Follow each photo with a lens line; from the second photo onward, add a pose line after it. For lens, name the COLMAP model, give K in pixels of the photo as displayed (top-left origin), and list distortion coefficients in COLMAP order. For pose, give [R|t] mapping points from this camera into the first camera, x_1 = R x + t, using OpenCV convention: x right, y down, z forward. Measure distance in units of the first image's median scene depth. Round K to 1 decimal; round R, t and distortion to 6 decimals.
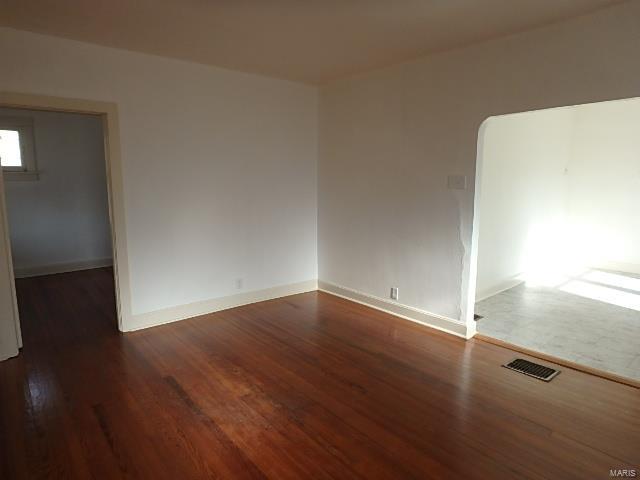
lens RADIAL K [[395.1, 0, 318.3], [0, 395.1, 240.9], [0, 0, 1]] dist [-0.030055, -0.000618]
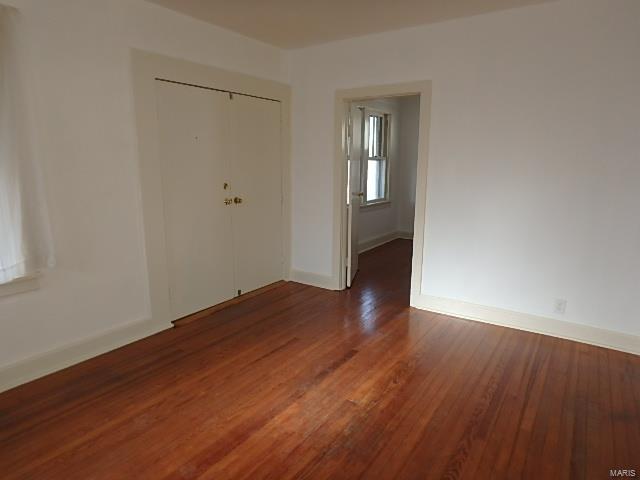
lens RADIAL K [[395.1, 0, 317.5], [0, 395.1, 238.1], [0, 0, 1]] dist [-0.030055, -0.000618]
pose [[0.260518, 0.180363, -0.948472, 0.545540], [-0.149729, 0.978057, 0.144863, -0.078772], [0.953788, 0.104275, 0.281807, 0.626343]]
